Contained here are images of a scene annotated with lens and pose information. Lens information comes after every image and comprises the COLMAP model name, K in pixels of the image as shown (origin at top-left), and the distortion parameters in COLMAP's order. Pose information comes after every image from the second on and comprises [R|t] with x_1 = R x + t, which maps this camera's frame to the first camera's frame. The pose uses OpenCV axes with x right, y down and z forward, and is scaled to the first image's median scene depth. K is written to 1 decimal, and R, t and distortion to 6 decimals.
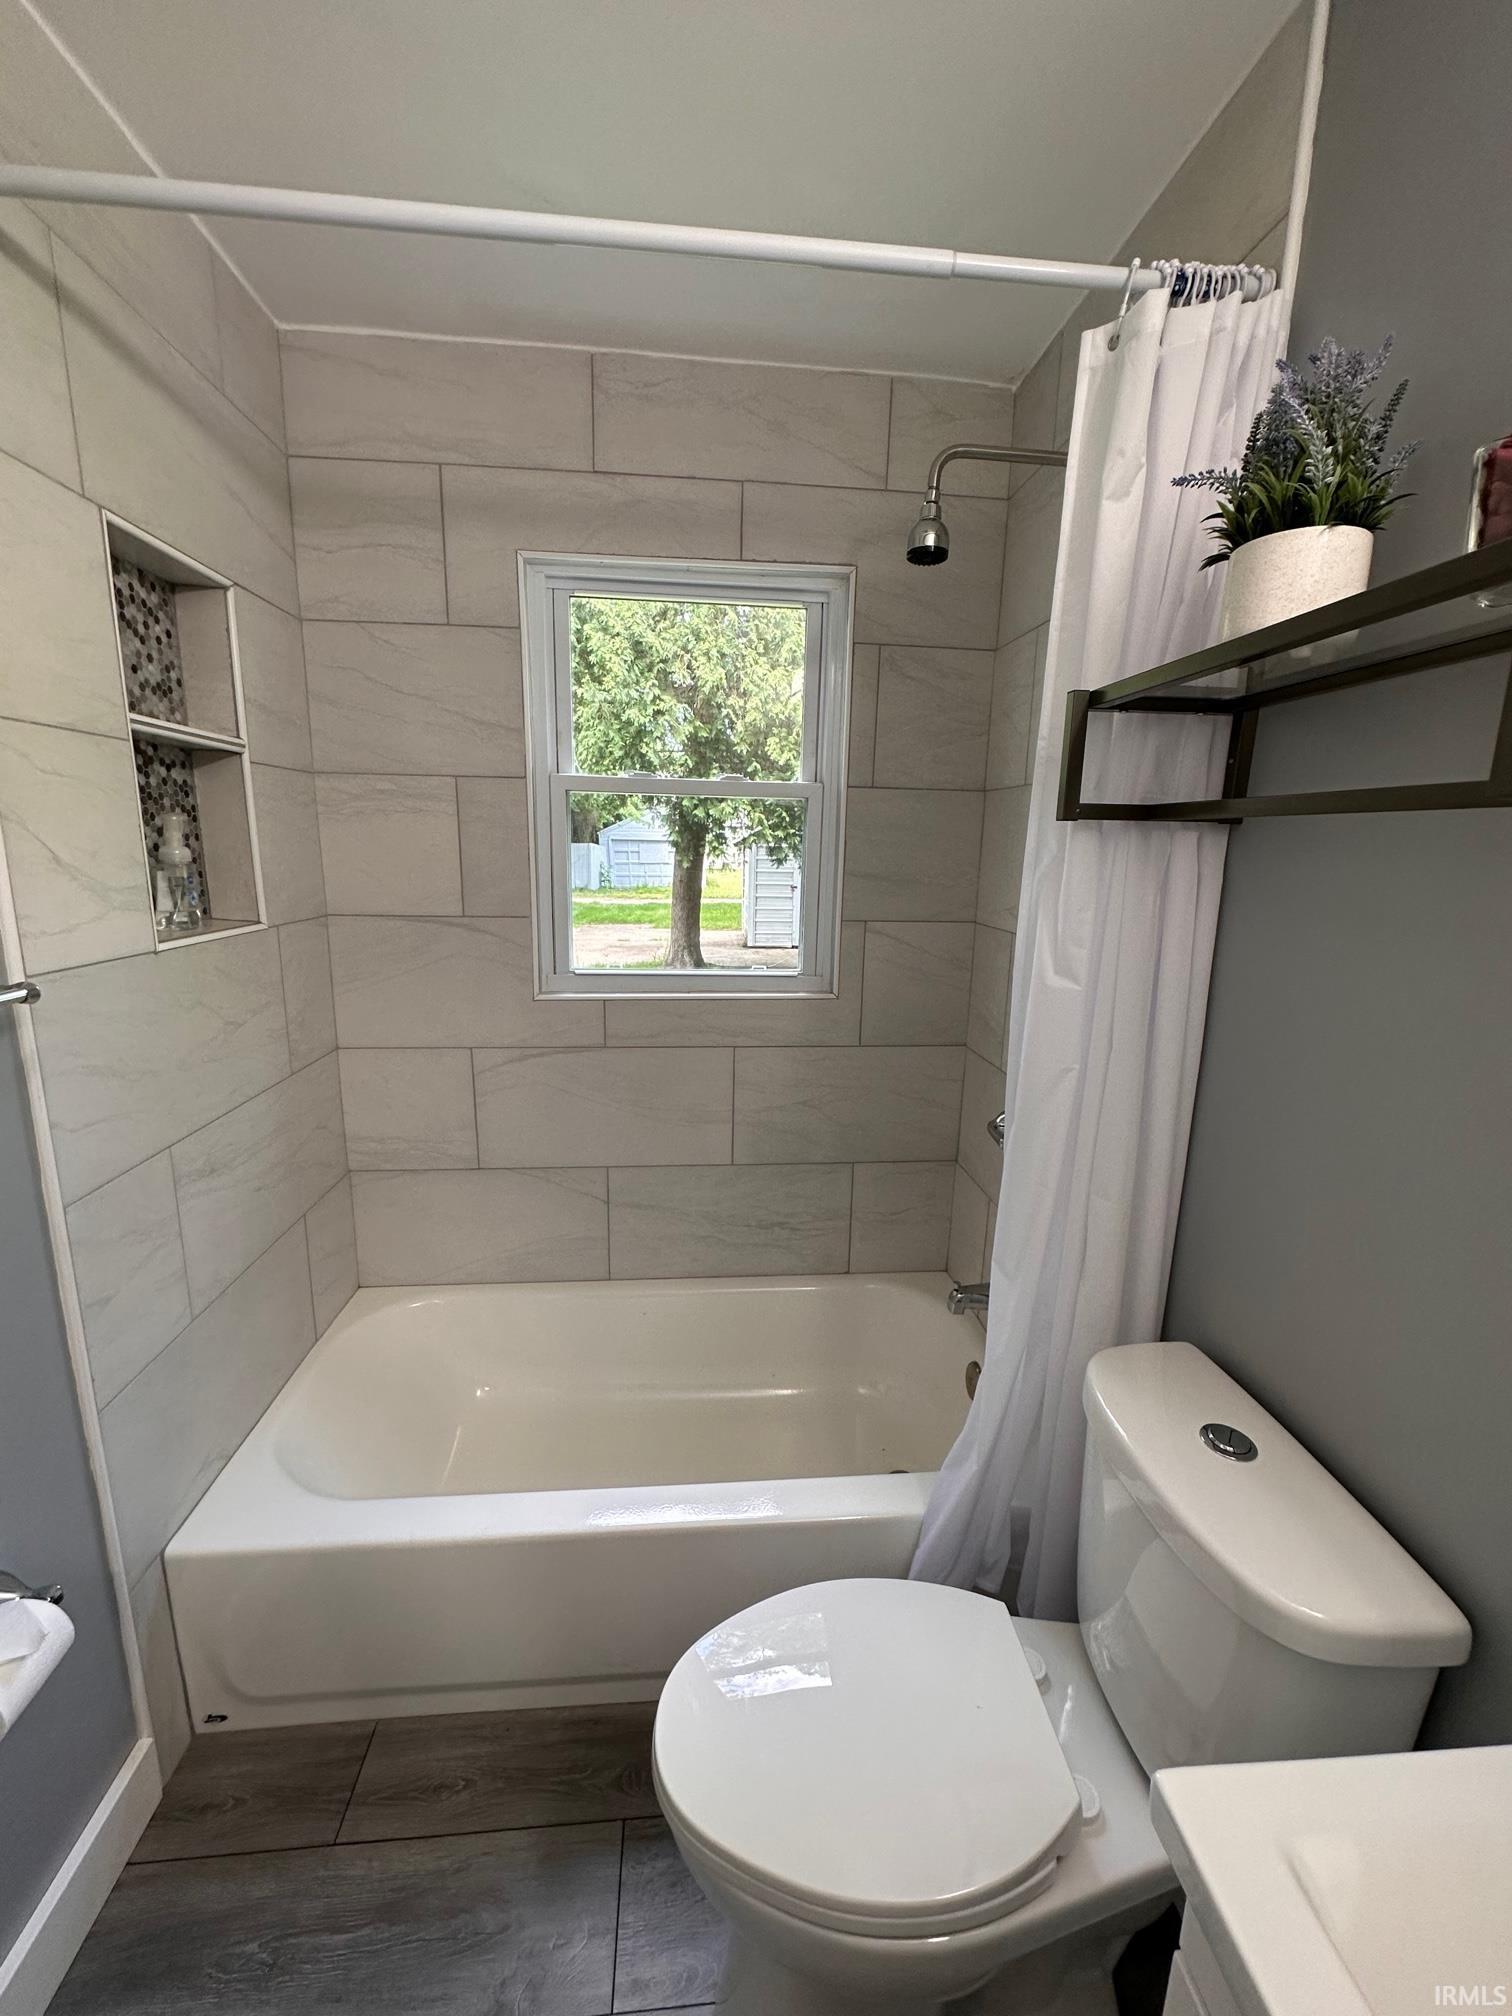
lens RADIAL K [[803.4, 0, 758.1], [0, 803.4, 998.2], [0, 0, 1]] dist [-0.002482, 0.001179]
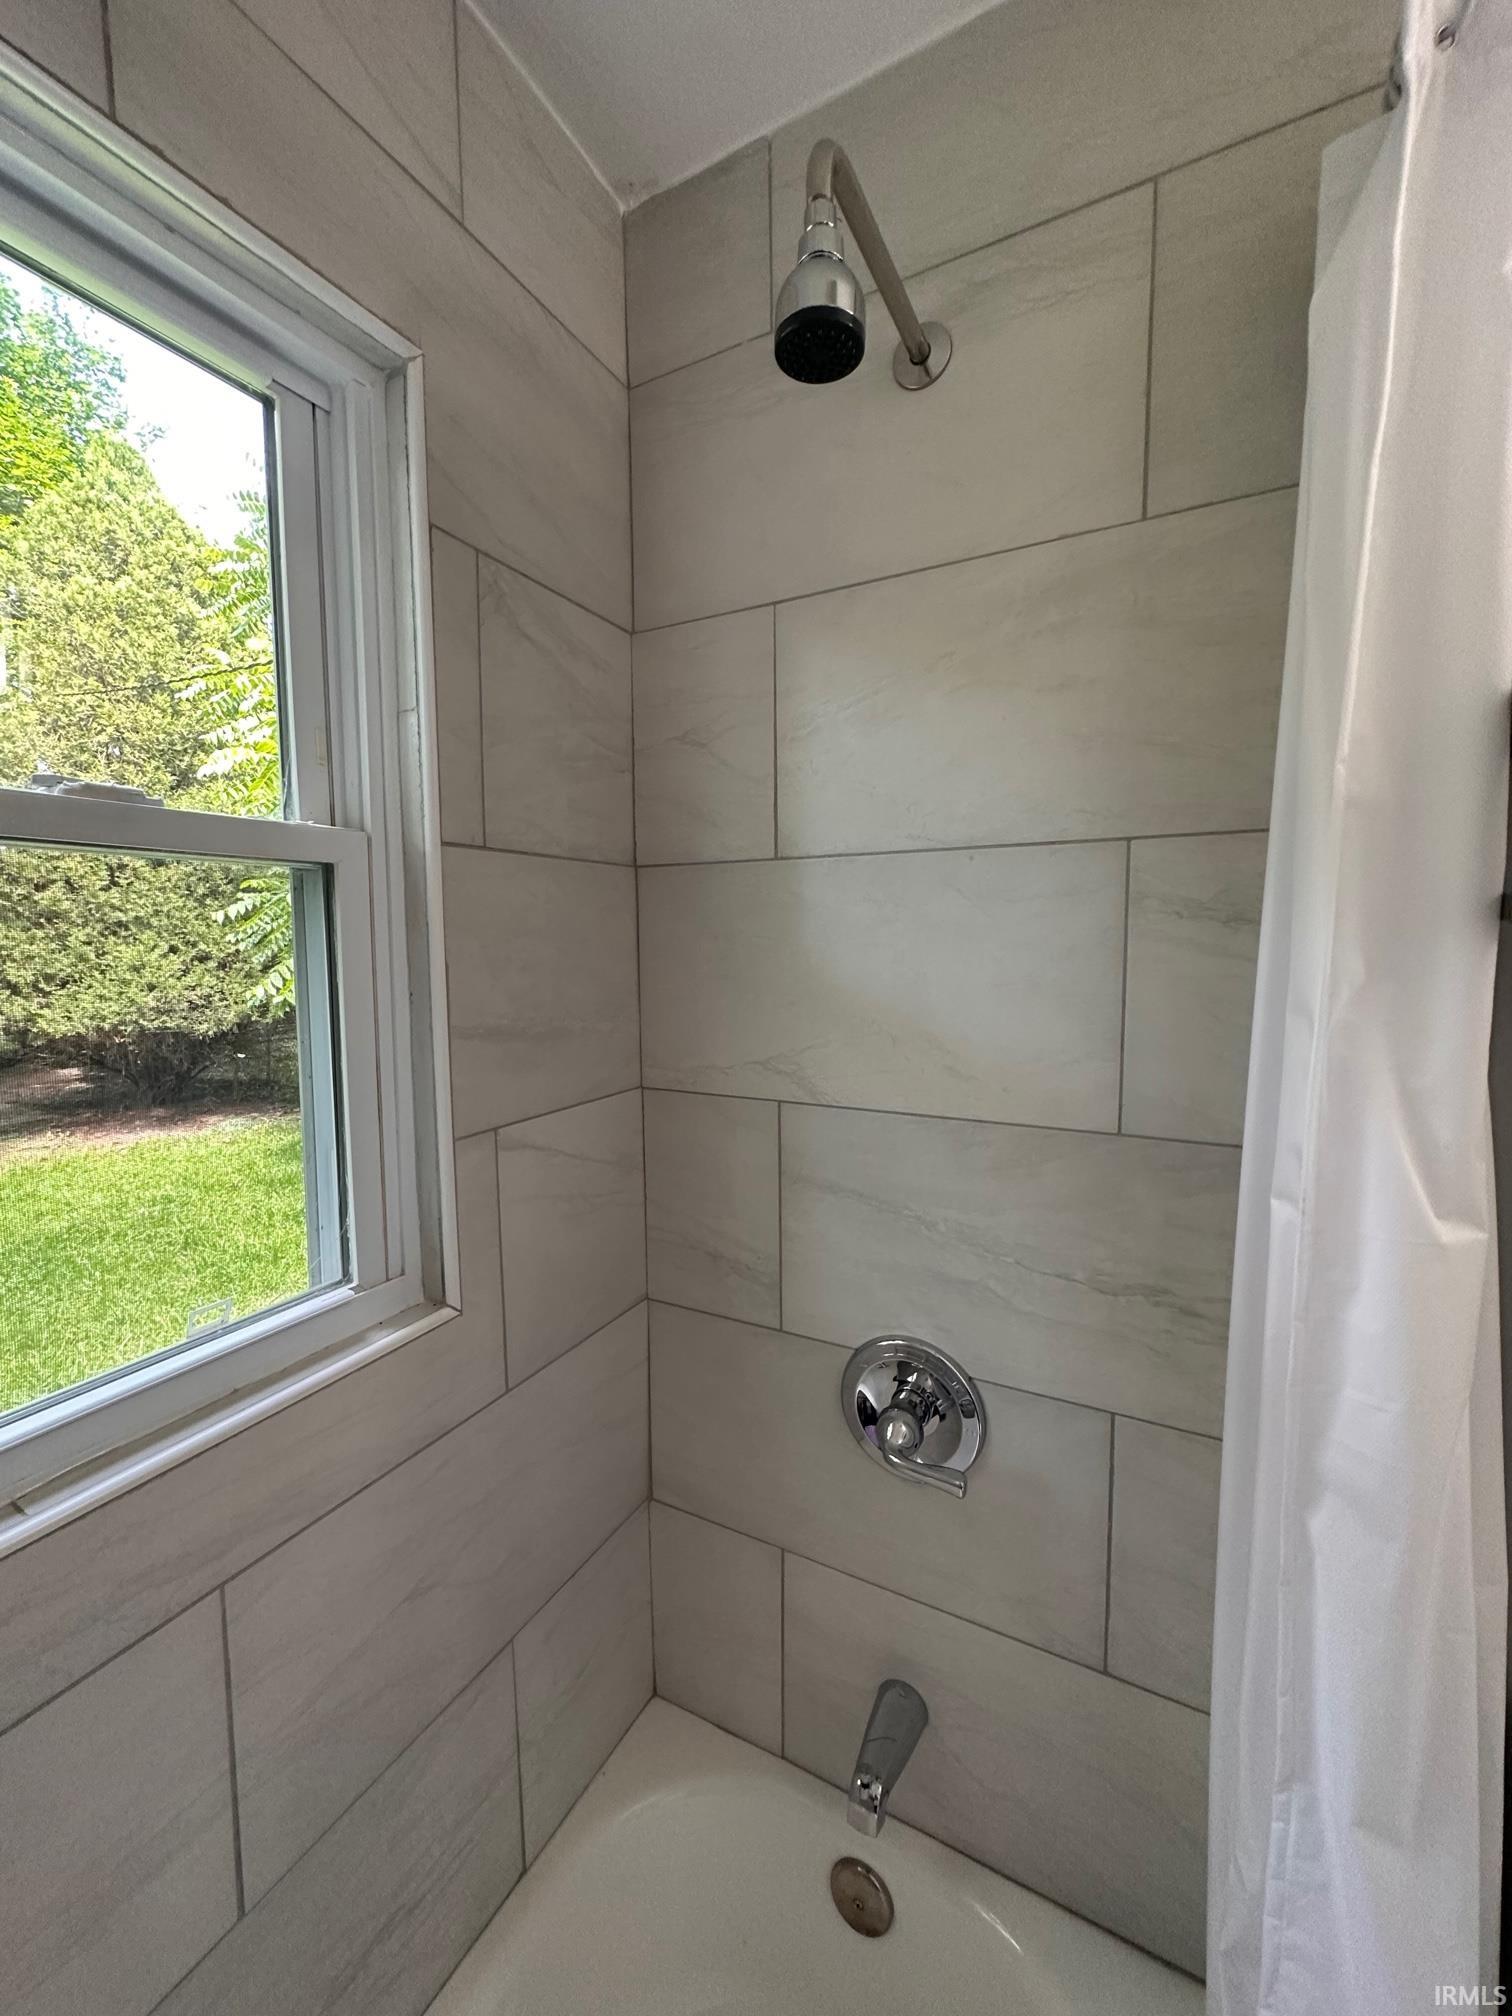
lens RADIAL K [[803.4, 0, 763.6], [0, 803.4, 1007.1], [0, 0, 1]] dist [-0.002482, 0.001179]
pose [[0.556366, -0.098455, 0.825084, -0.255120], [0.178924, 0.983858, -0.003250, -0.219714], [-0.811445, 0.149435, 0.565001, 0.965726]]
